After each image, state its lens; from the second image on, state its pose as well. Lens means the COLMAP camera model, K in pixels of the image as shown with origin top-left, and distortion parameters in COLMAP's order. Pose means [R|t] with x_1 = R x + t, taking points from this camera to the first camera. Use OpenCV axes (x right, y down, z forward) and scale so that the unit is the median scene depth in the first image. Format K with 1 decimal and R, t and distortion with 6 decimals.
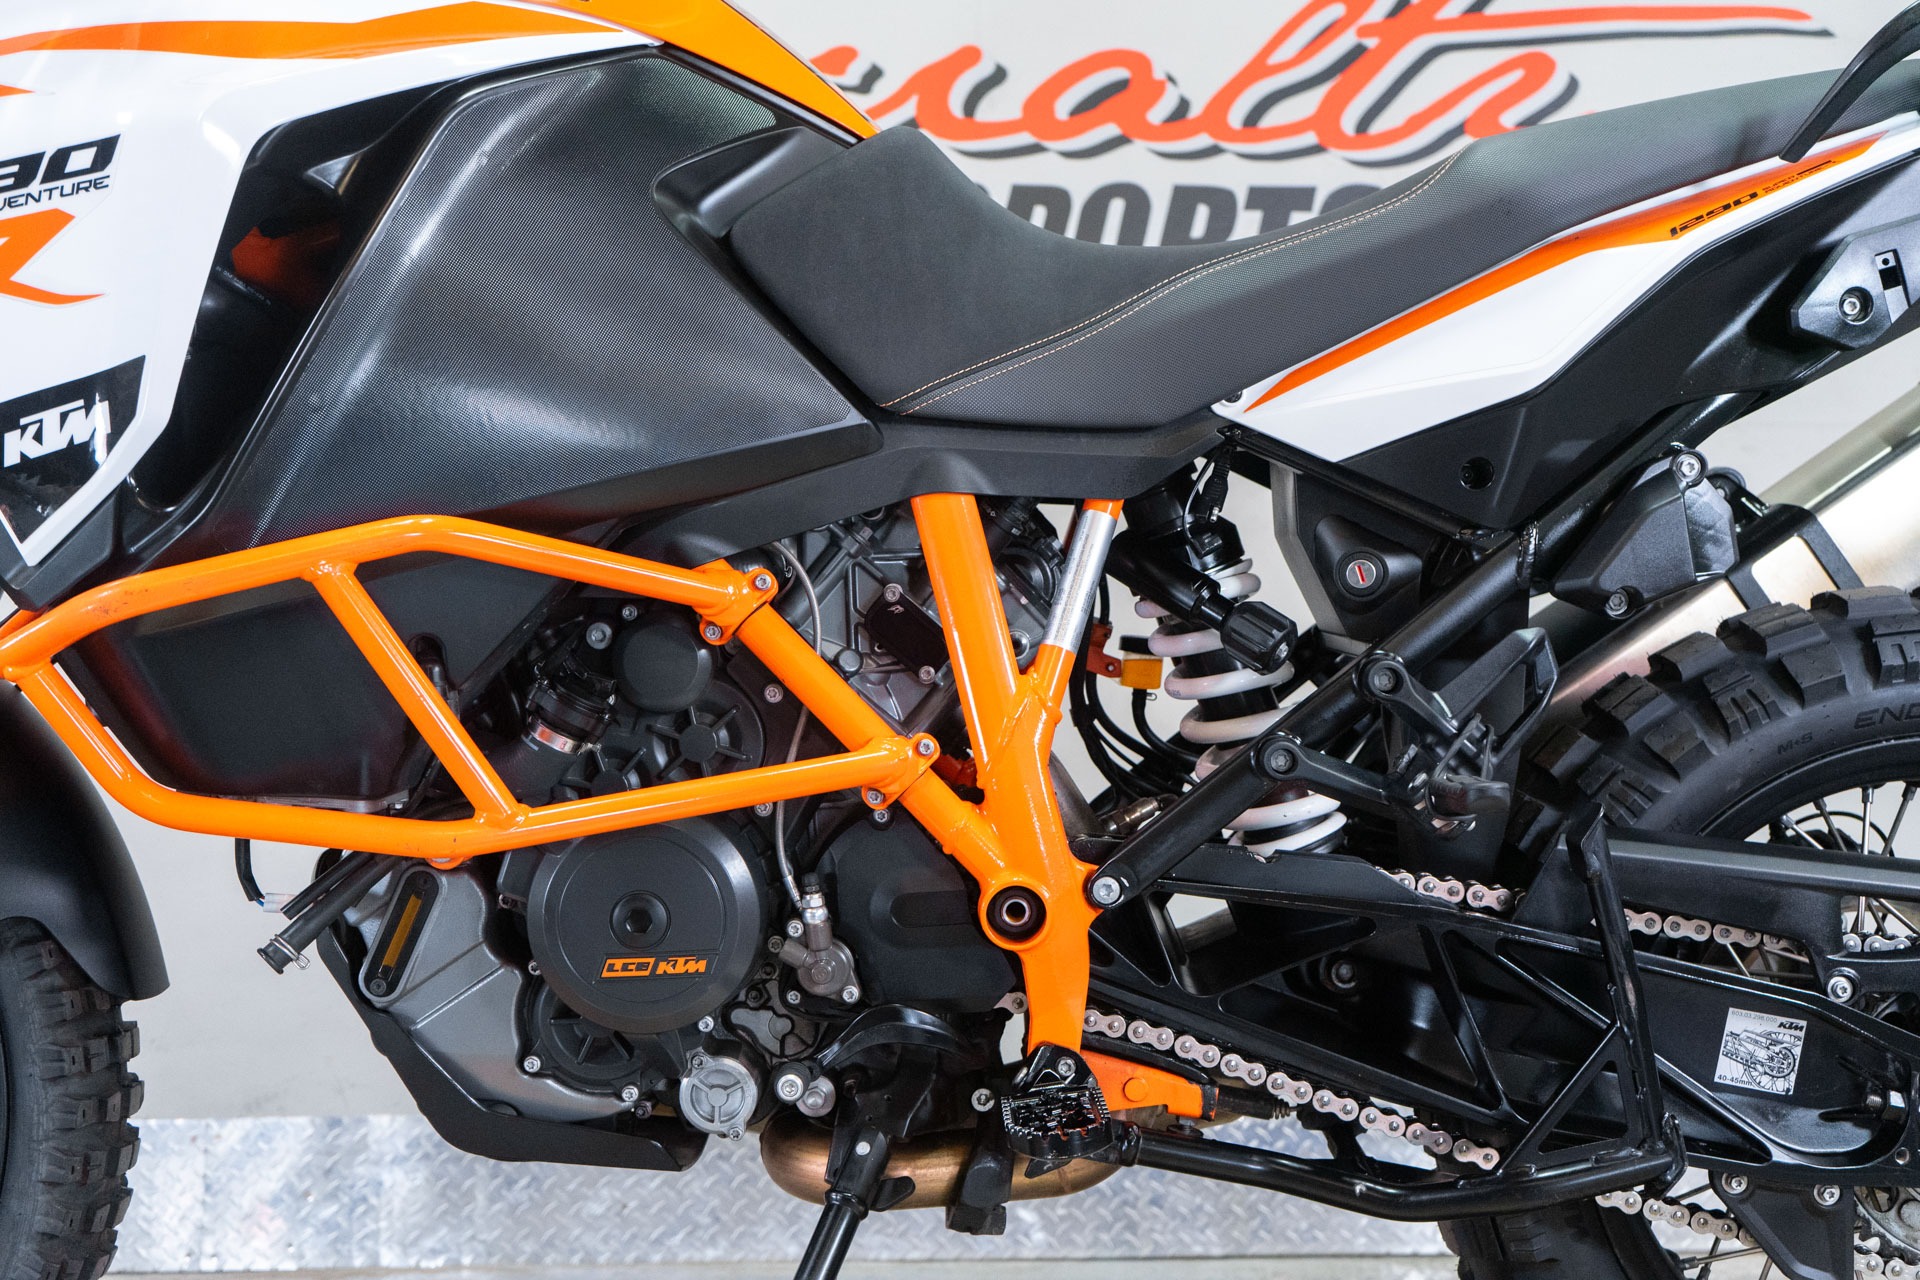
lens RADIAL K [[2056.5, 0, 1012.9], [0, 2056.5, 677.9], [0, 0, 1]] dist [0.011108, 0.022572]
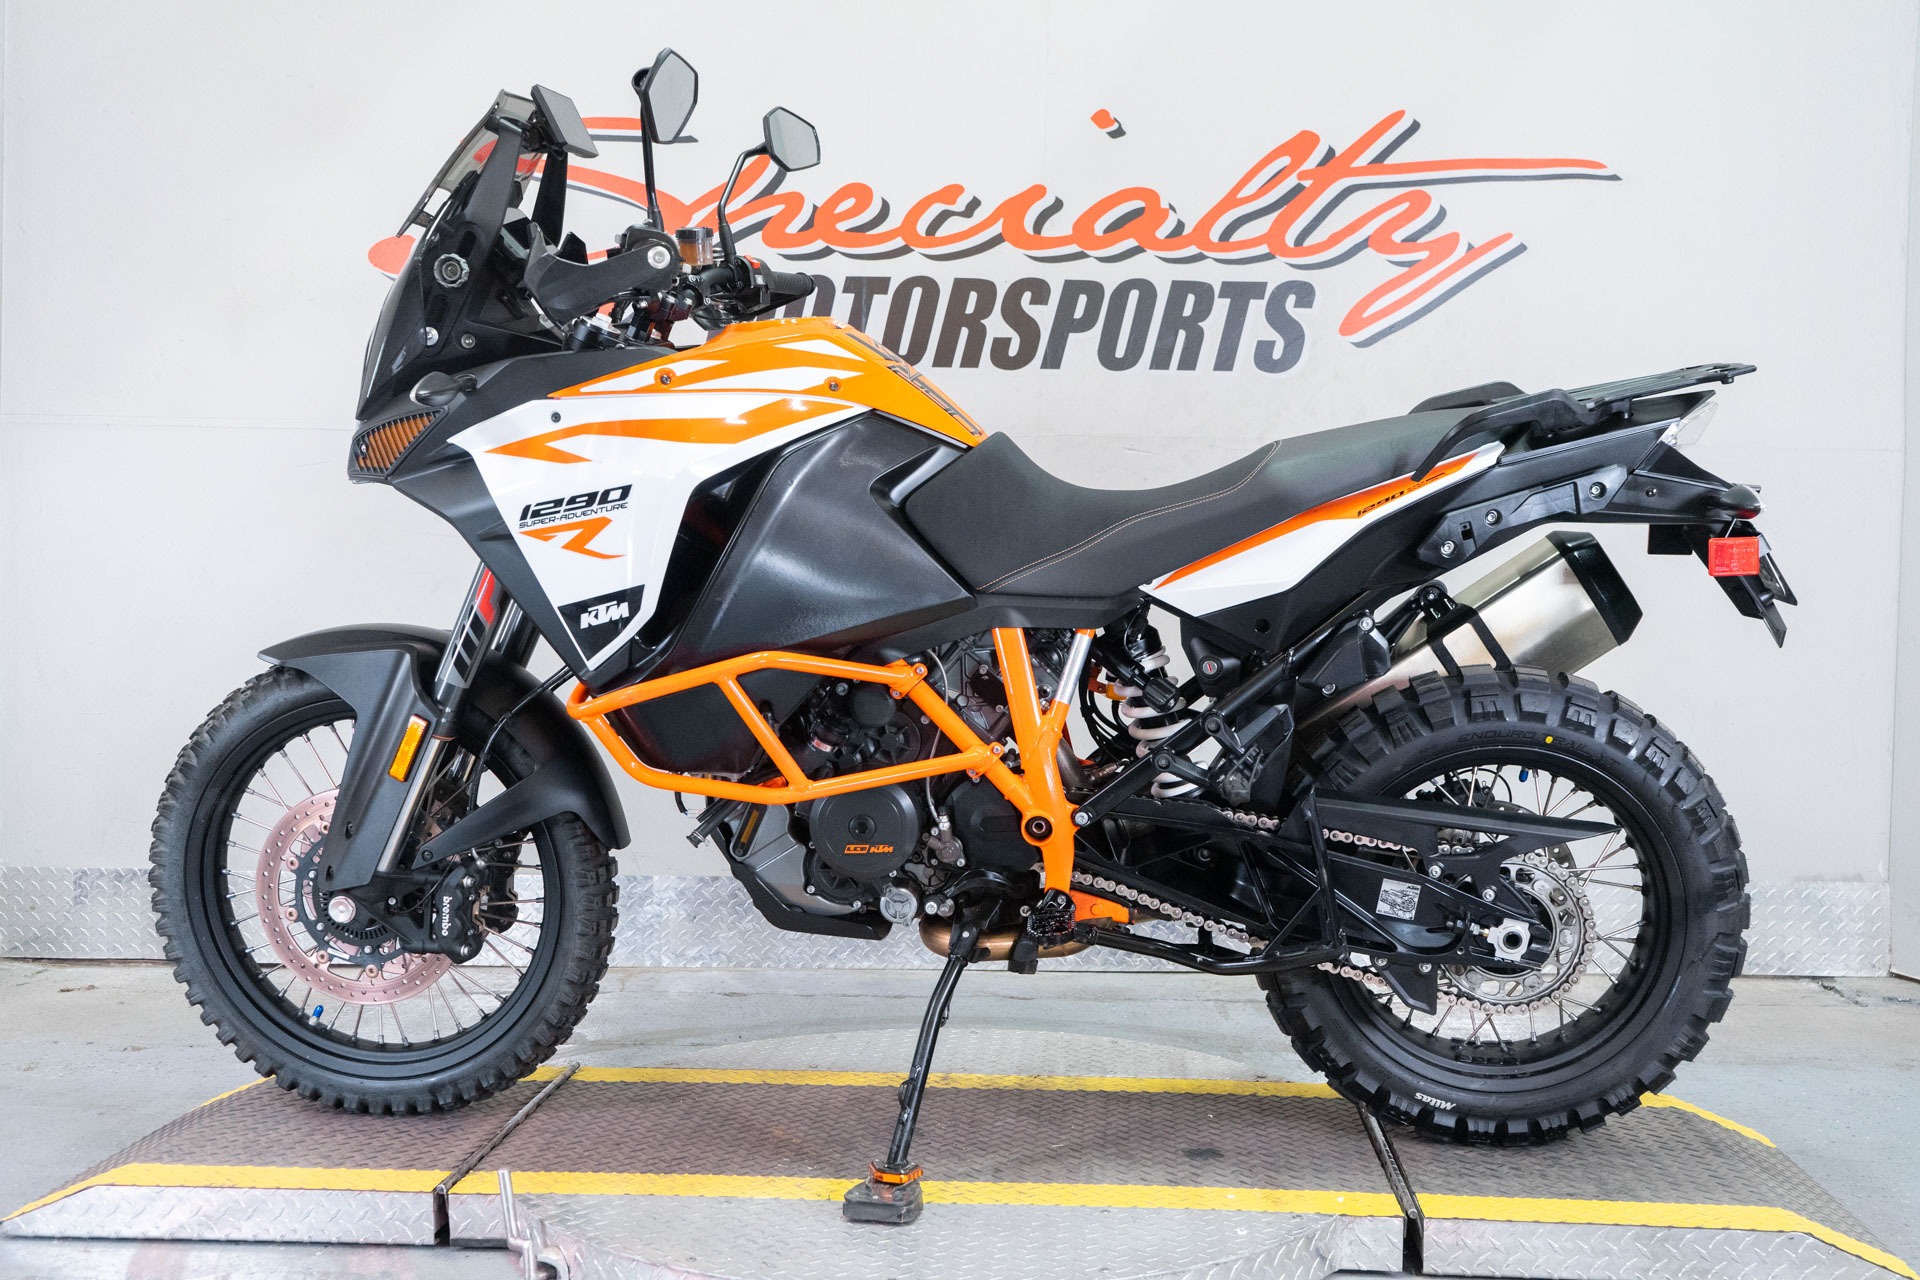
lens RADIAL K [[1983.6, 0, 960.0], [0, 1983.6, 640.0], [0, 0, 1]] dist [0.012242, 0.016527]
pose [[0.997255, 0.013042, -0.072883, 0.064644], [-0.003326, 0.991260, 0.131881, -0.338291], [0.073966, -0.131276, 0.988583, -0.973043]]
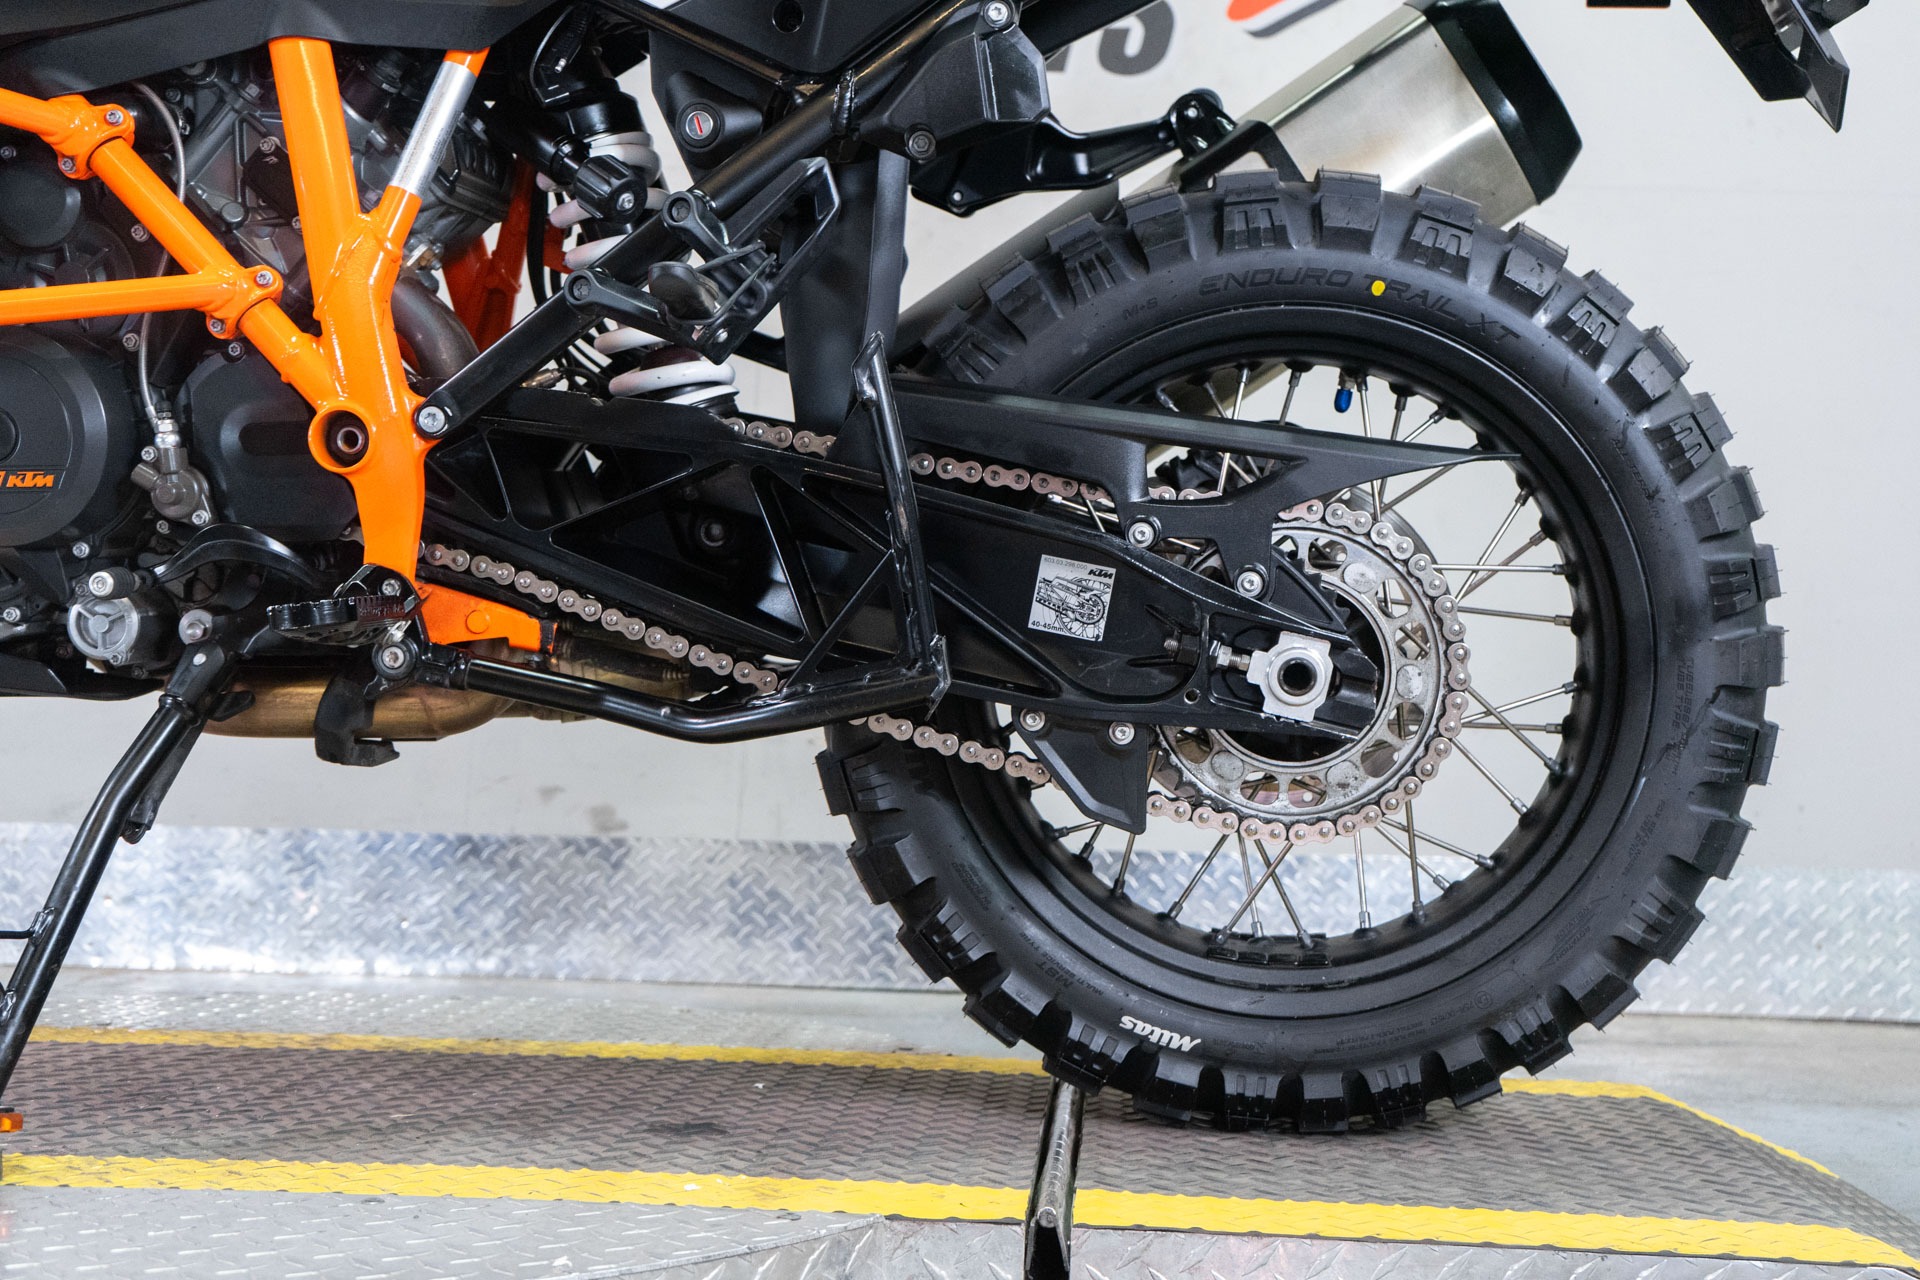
lens RADIAL K [[2056.5, 0, 1012.9], [0, 2056.5, 677.9], [0, 0, 1]] dist [0.011108, 0.022572]
pose [[0.997311, 0.028062, -0.067696, 0.402221], [-0.025258, 0.998802, 0.041919, 0.177934], [0.068792, -0.040097, 0.996825, -0.024459]]
